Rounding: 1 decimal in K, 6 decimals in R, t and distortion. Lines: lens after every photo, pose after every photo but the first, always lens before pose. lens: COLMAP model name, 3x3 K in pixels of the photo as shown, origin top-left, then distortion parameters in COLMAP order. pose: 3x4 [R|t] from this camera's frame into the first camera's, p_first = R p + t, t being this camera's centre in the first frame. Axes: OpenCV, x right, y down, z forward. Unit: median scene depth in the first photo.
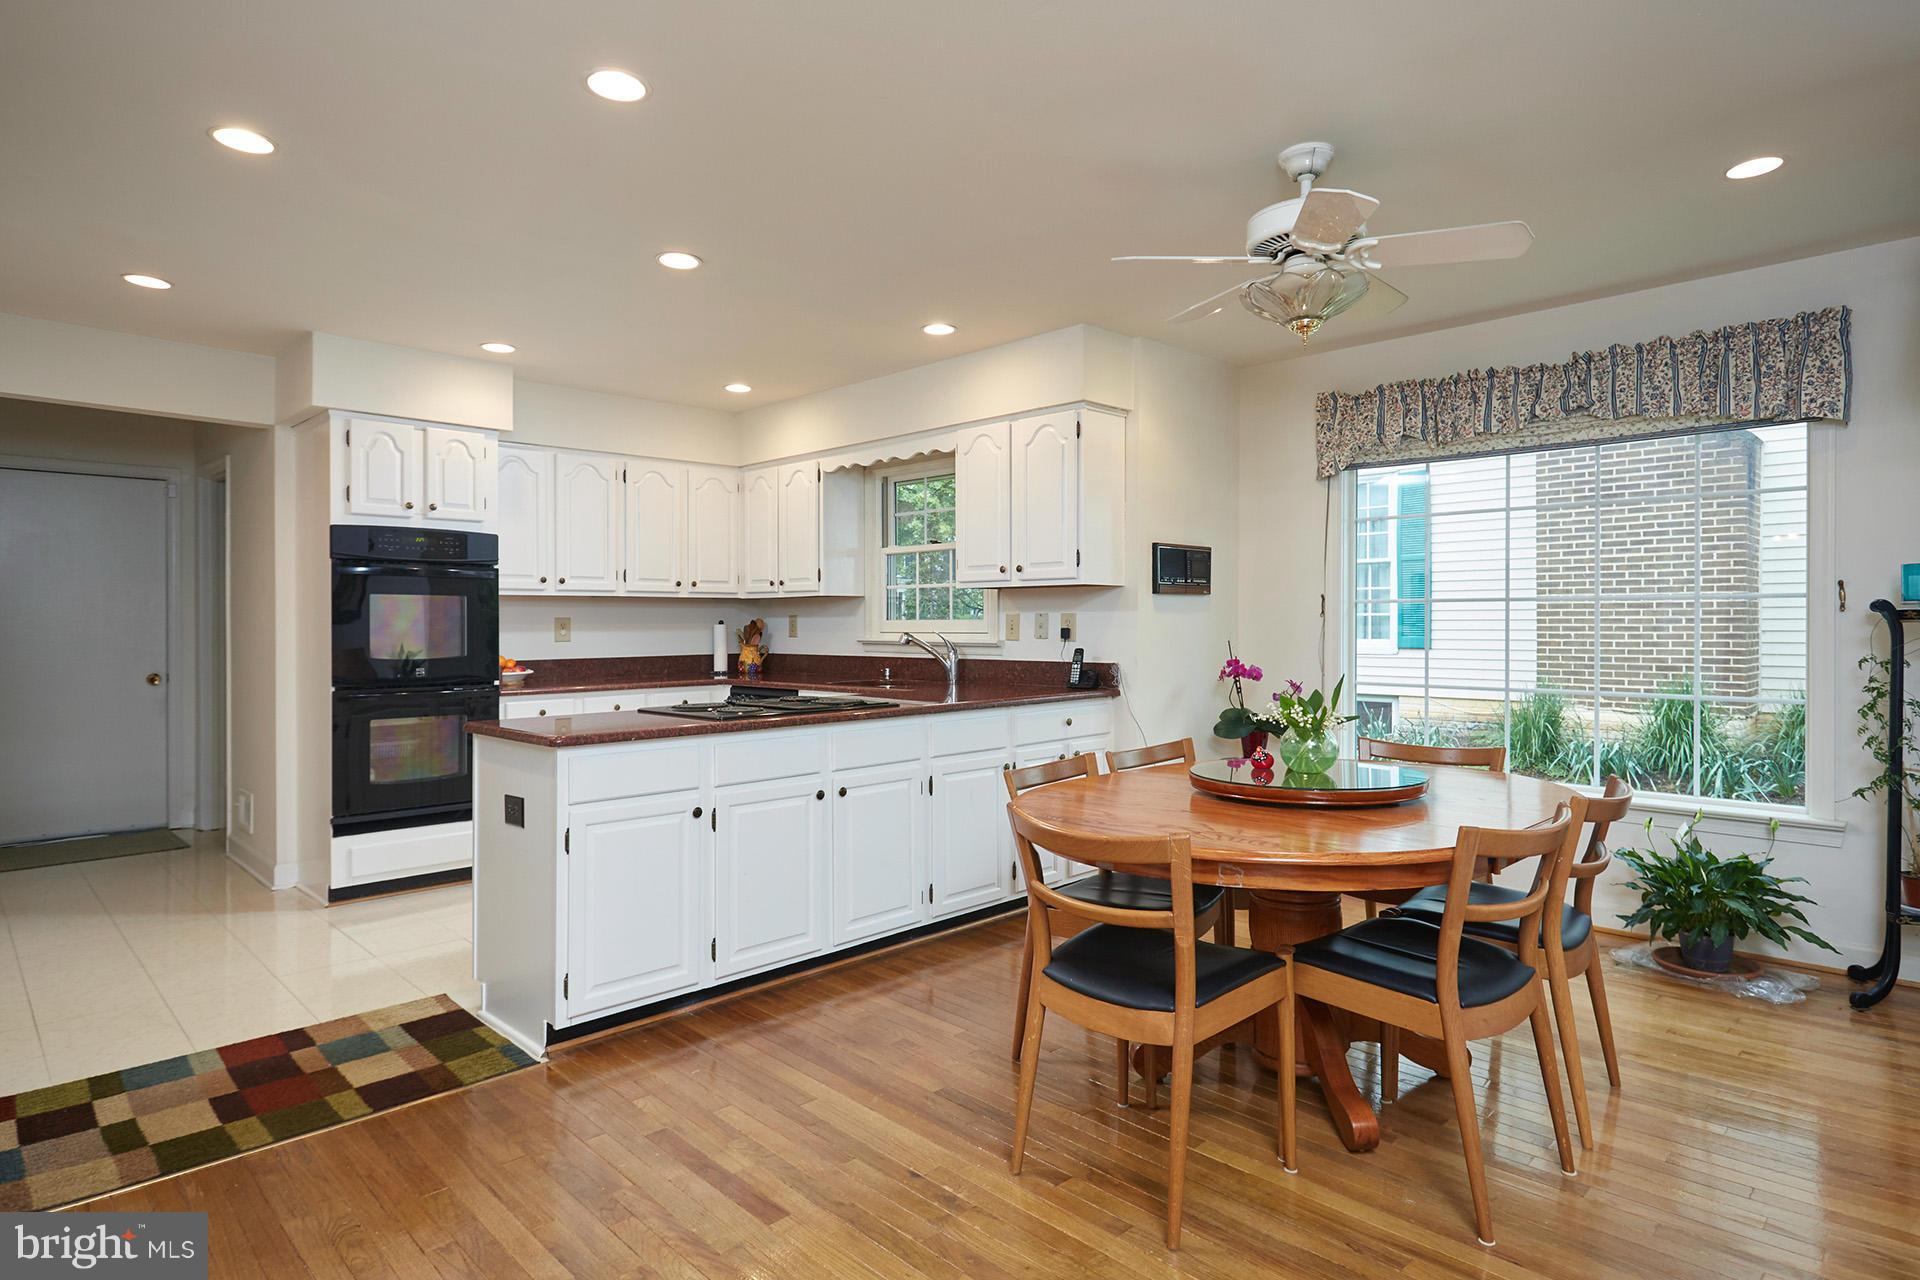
lens RADIAL K [[1053.2, 0, 971.8], [0, 1053.2, 625.2], [0, 0, 1]] dist [0.024095, -0.010730]
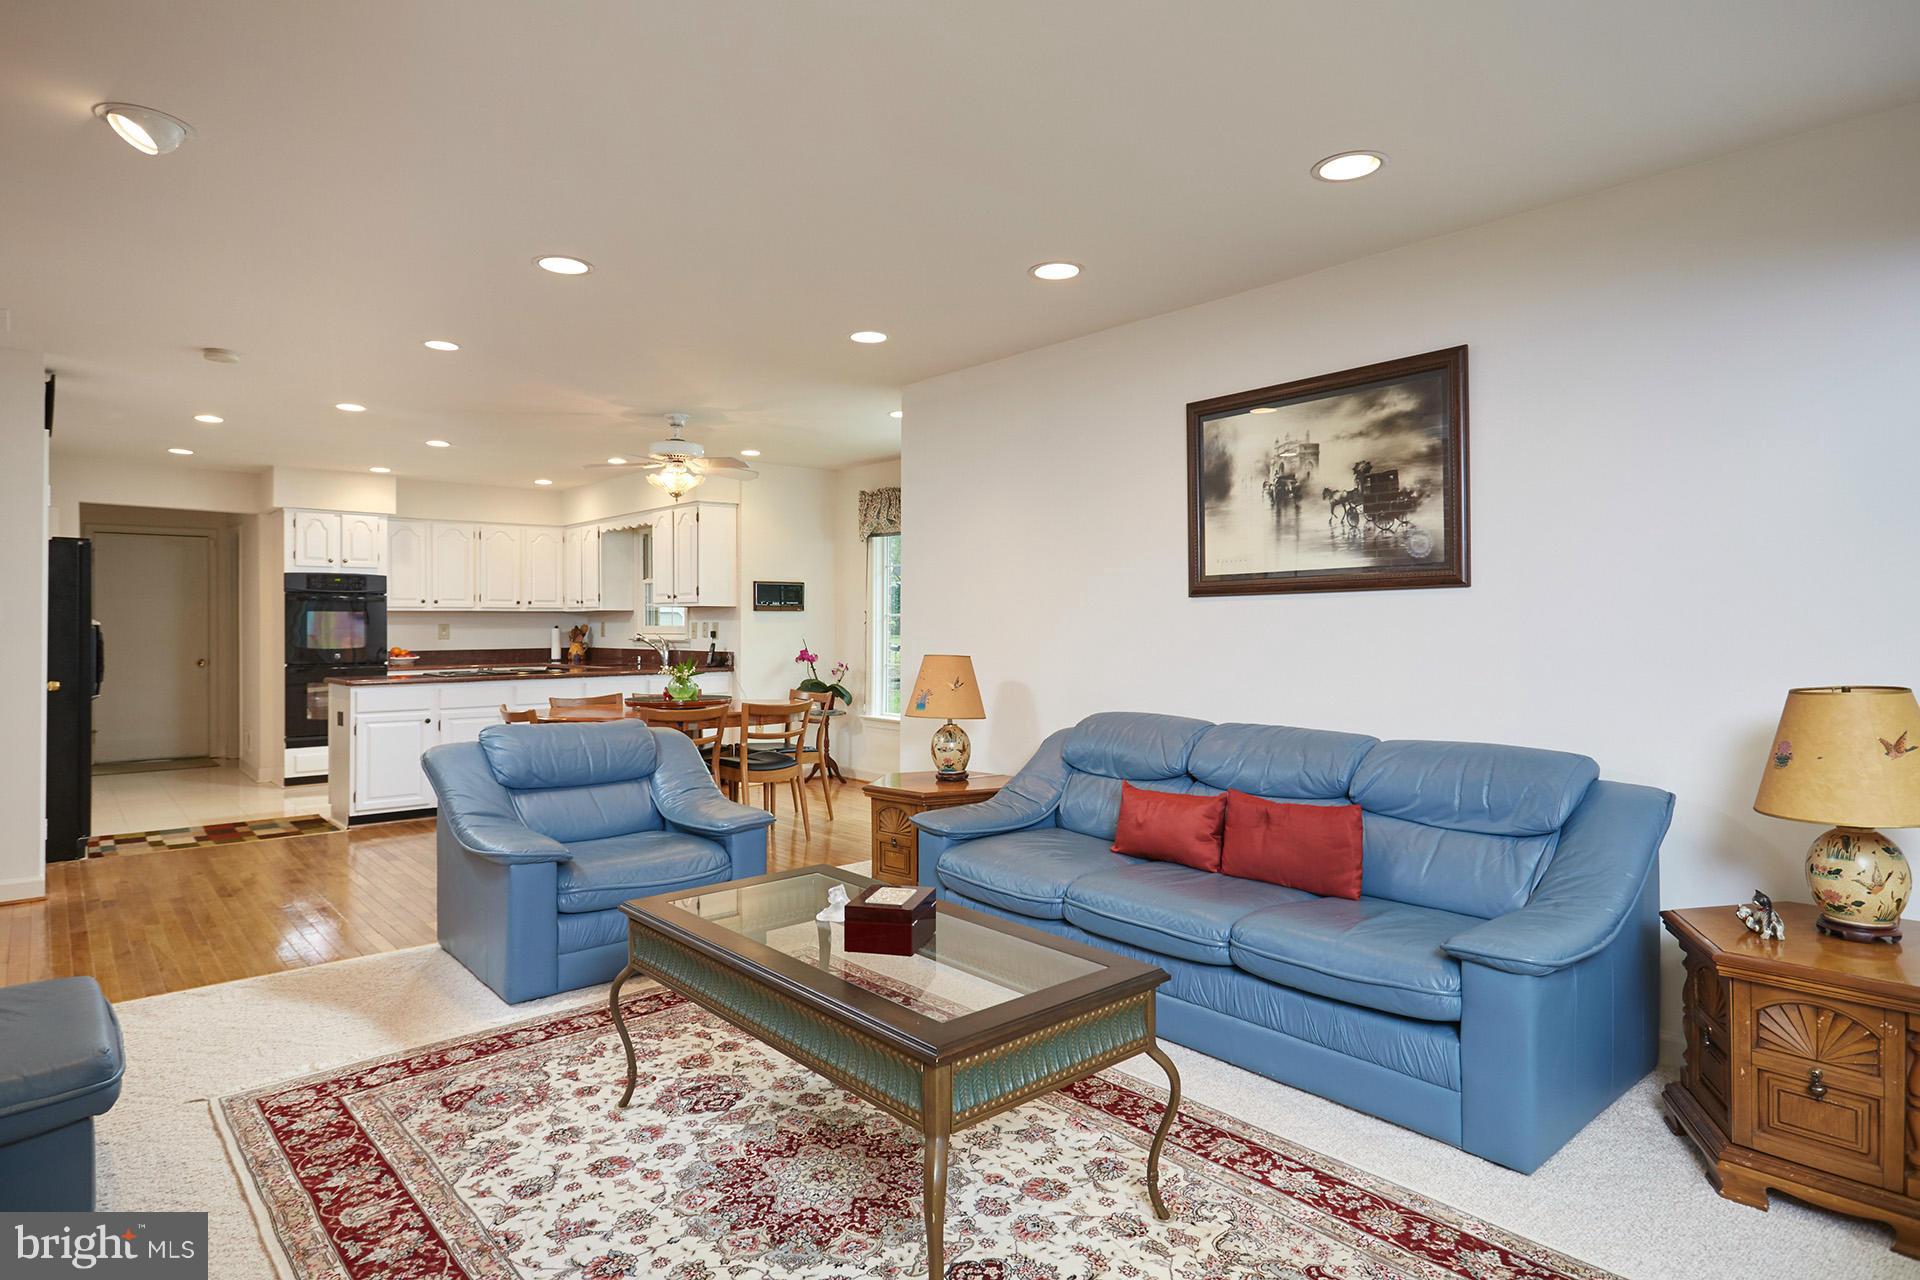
lens RADIAL K [[1053.2, 0, 967.8], [0, 1053.2, 627.5], [0, 0, 1]] dist [0.024095, -0.010730]
pose [[0.998143, 0.000603, -0.060914, 0.598365], [-0.000552, 0.999999, 0.000853, -0.004861], [0.060914, -0.000818, 0.998143, -0.652626]]
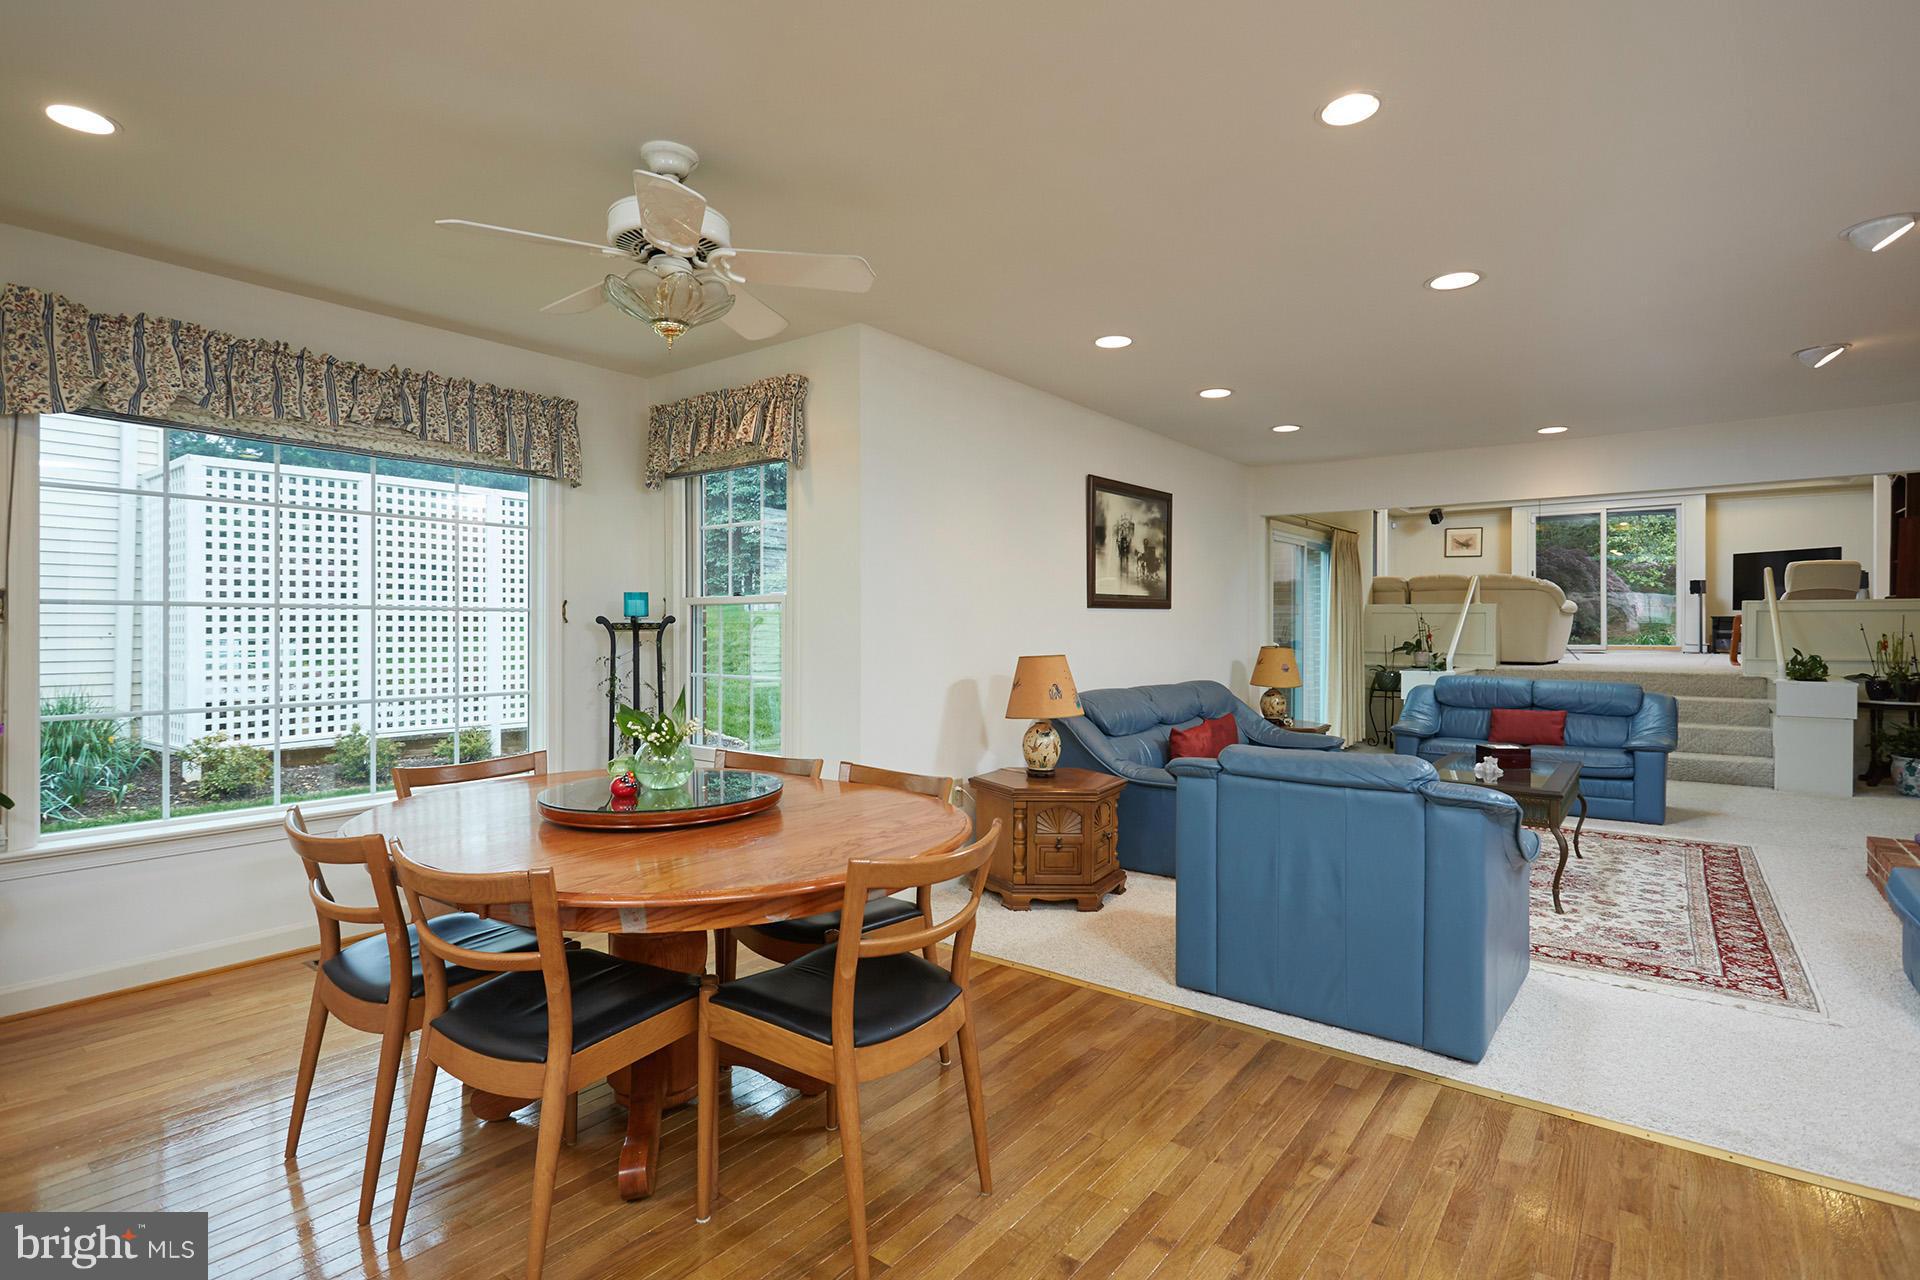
lens RADIAL K [[940.9, 0, 970.7], [0, 940.9, 627.4], [0, 0, 1]] dist [0.001876, -0.001988]
pose [[-0.142192, 0.003092, 0.989834, -0.335154], [0.001097, 0.999995, -0.002966, -0.002705], [-0.989838, 0.000664, -0.142195, 0.489067]]
